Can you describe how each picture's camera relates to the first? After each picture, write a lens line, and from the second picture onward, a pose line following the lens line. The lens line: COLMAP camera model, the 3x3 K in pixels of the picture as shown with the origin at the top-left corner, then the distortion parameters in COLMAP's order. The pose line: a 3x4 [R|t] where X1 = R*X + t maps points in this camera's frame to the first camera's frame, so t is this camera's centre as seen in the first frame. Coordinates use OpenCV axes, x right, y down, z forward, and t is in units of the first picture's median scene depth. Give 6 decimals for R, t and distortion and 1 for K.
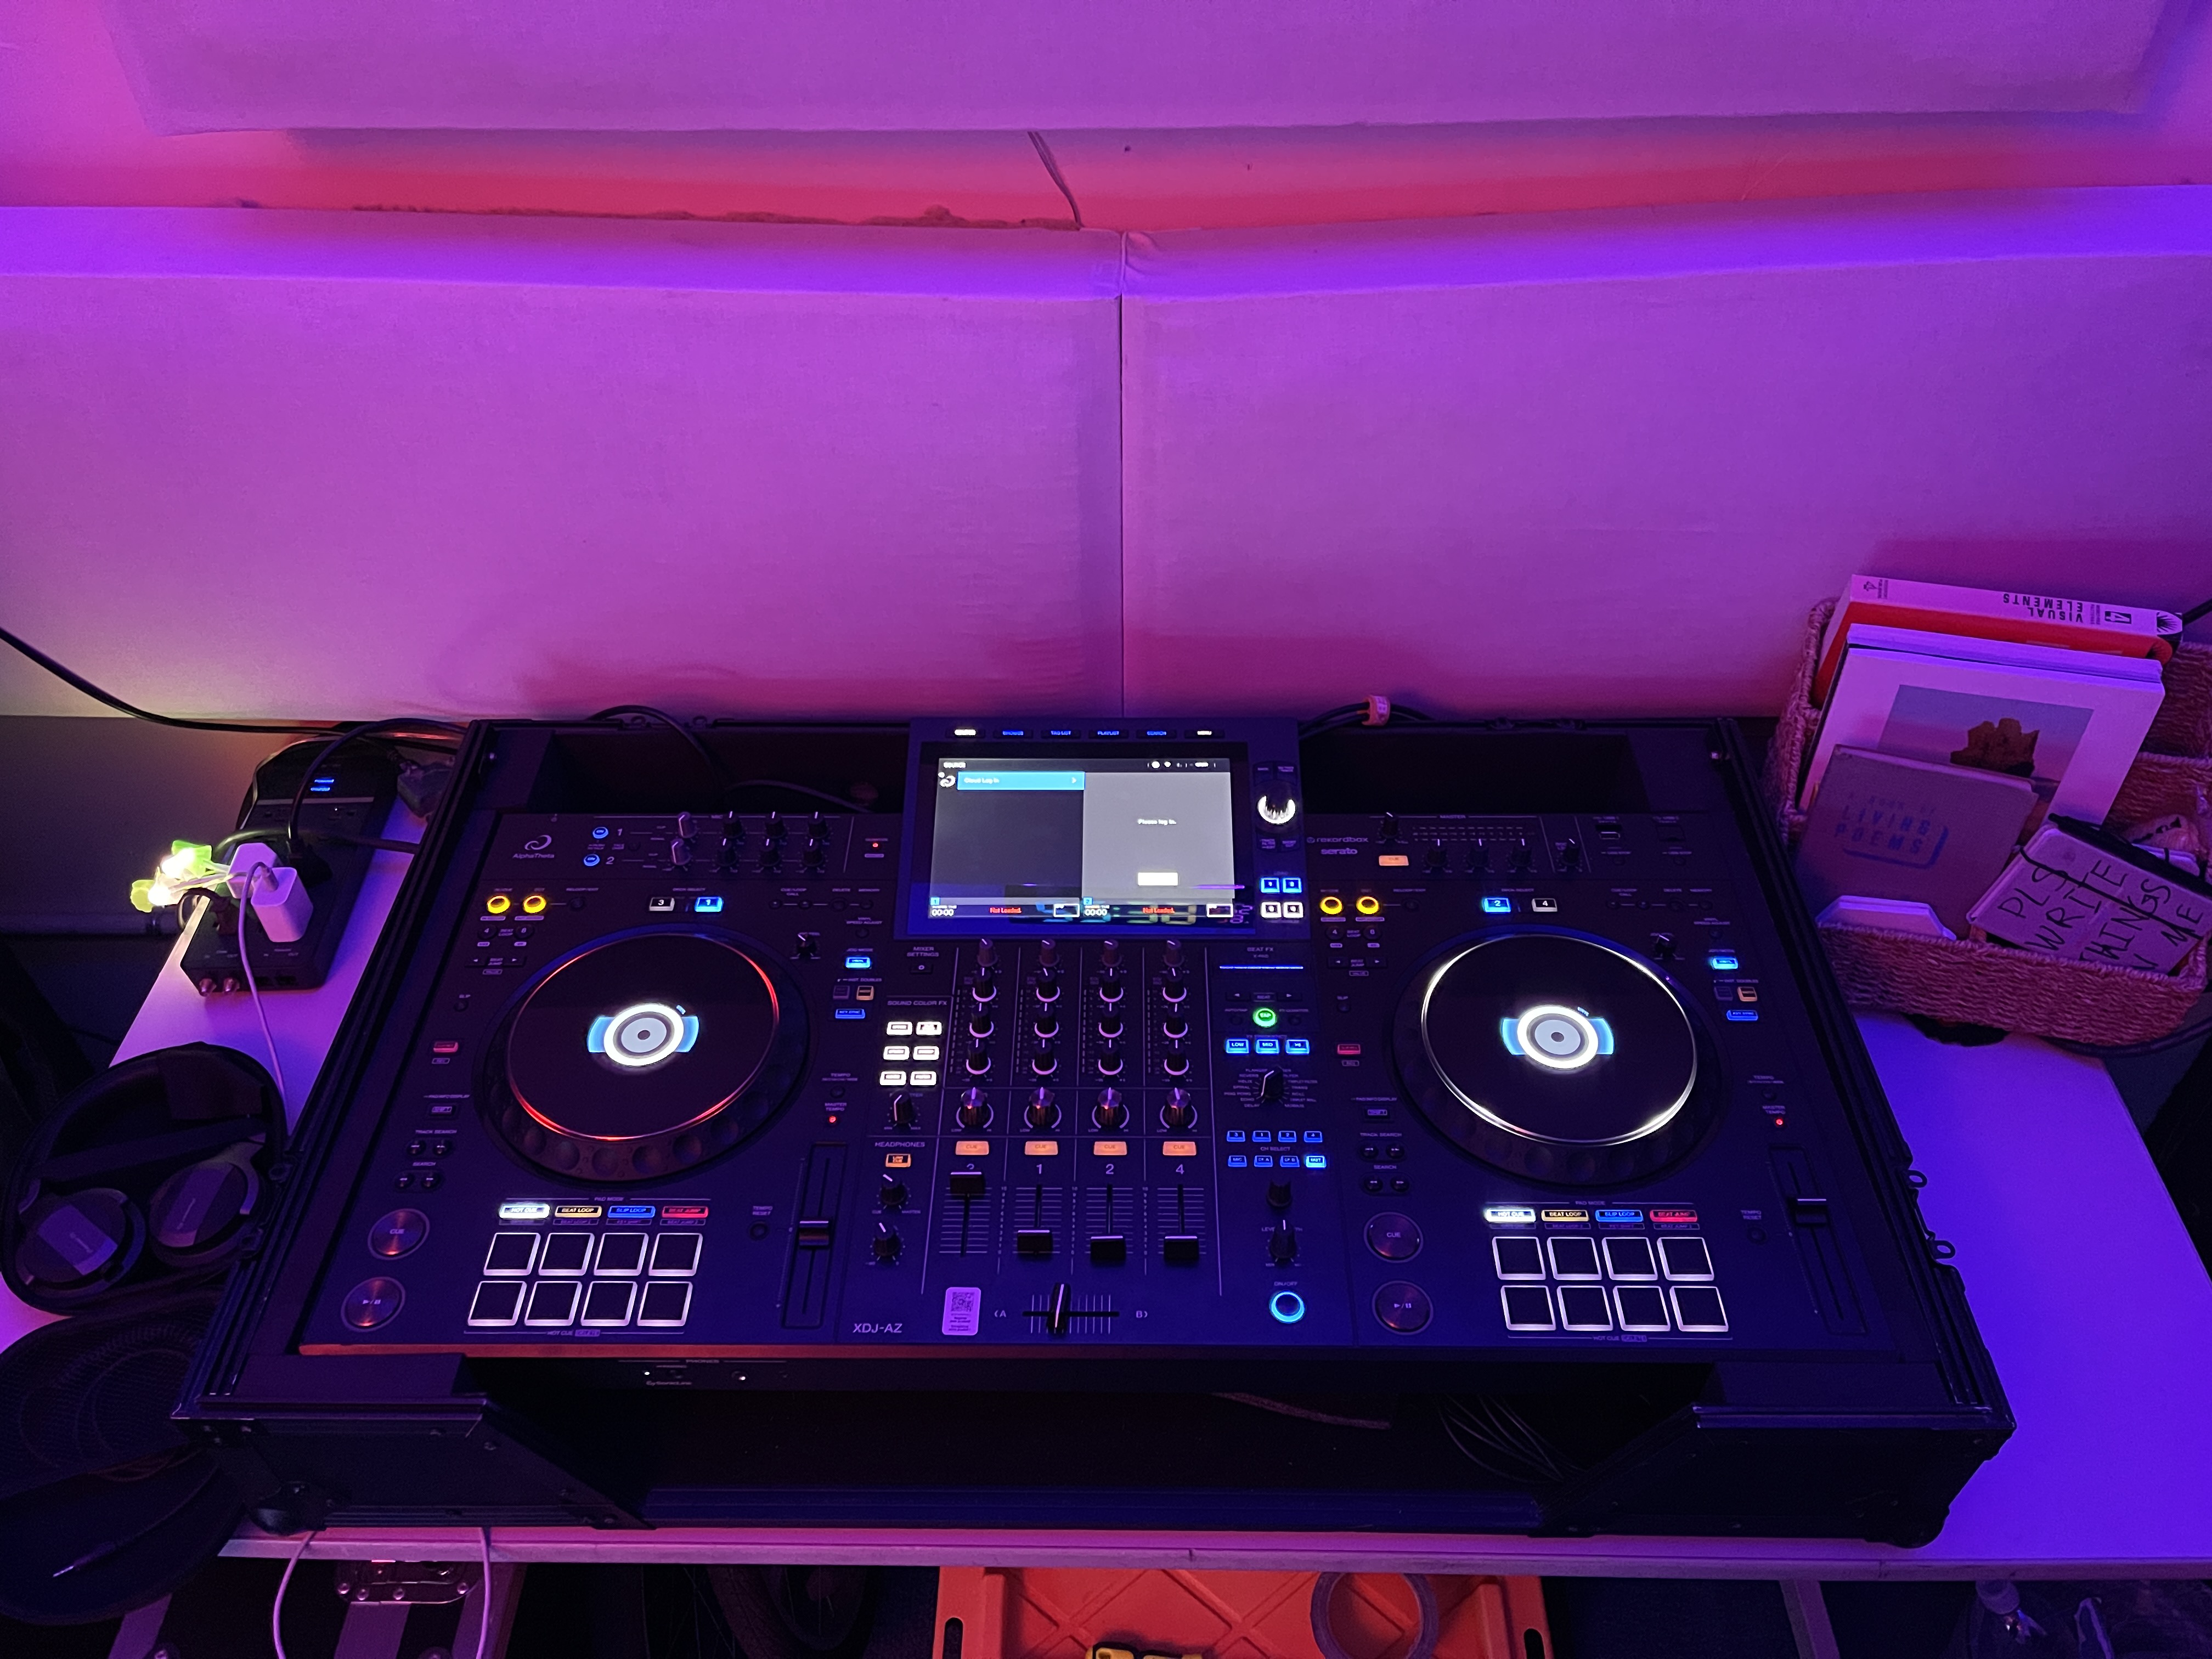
lens RADIAL K [[1693.1, 0, 1105.4], [0, 1693.1, 821.8], [0, 0, 1]] dist [0.037679, -0.042214]
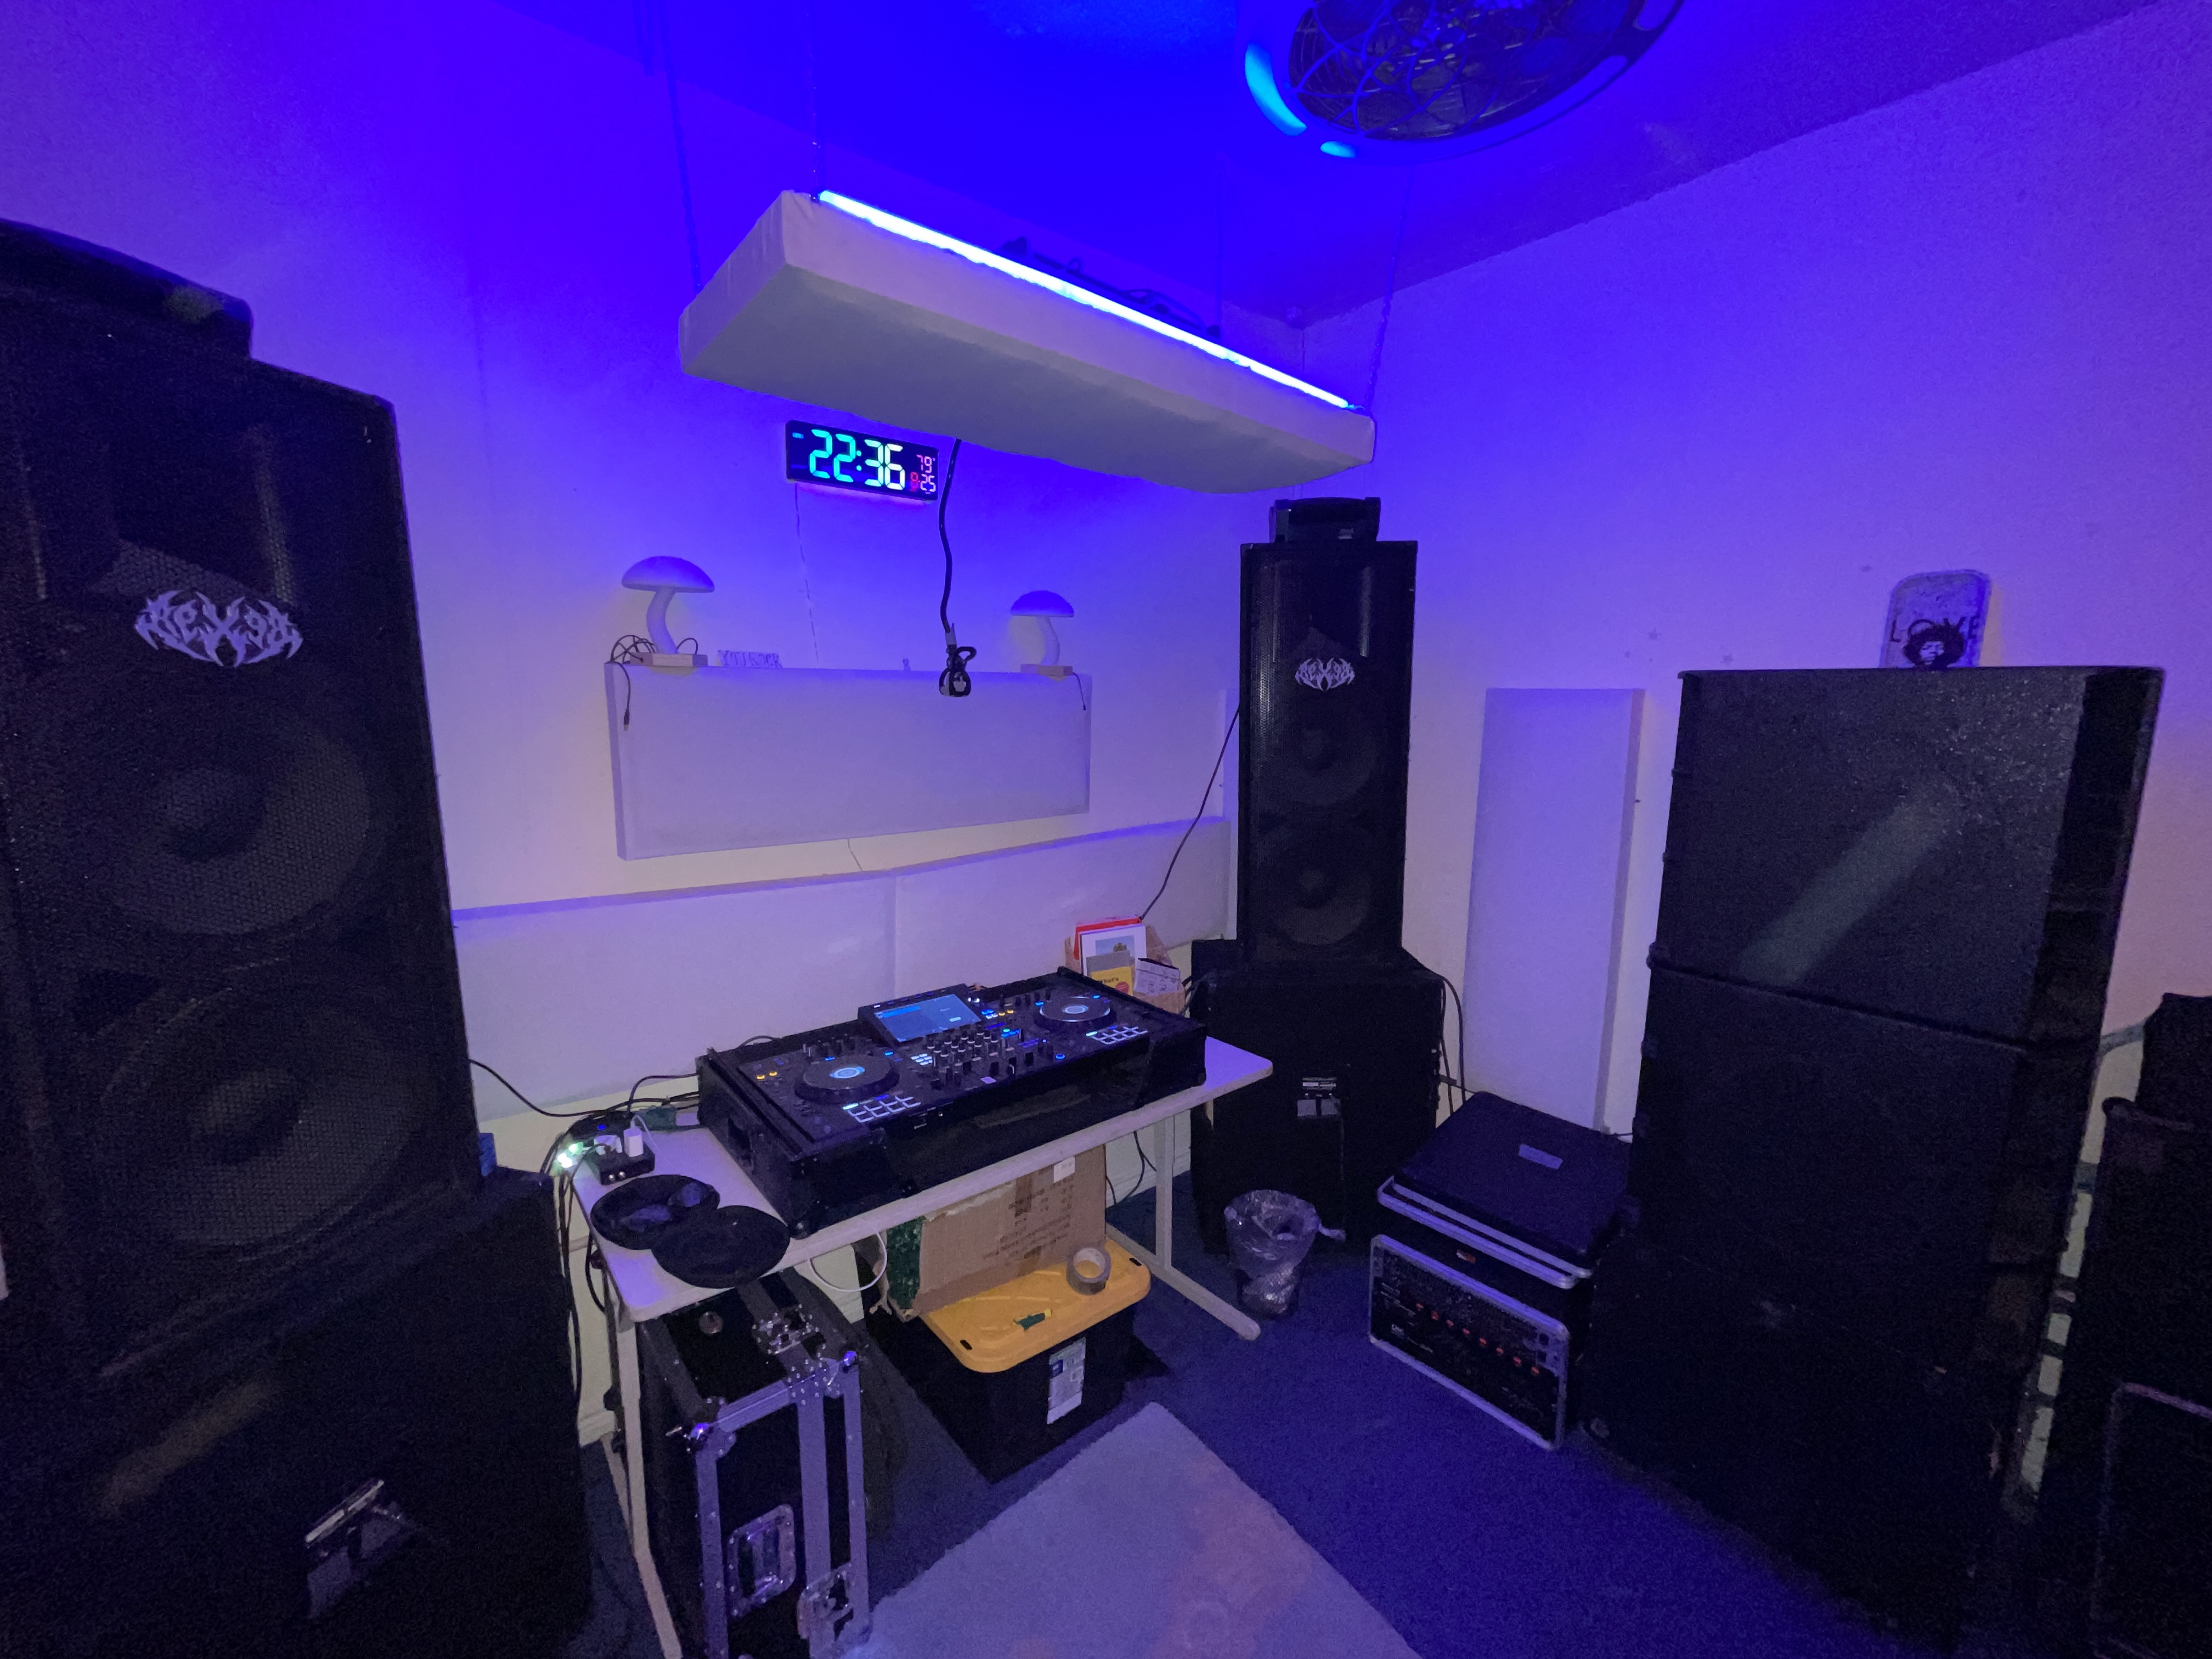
lens RADIAL K [[897.3, 0, 1098.5], [0, 897.3, 828.1], [0, 0, 1]] dist [0.000630, -0.000696]
pose [[0.765627, -0.076474, 0.638722, -0.875341], [0.445378, 0.779462, -0.440543, 0.660647], [-0.464170, 0.621764, 0.630837, -0.515699]]
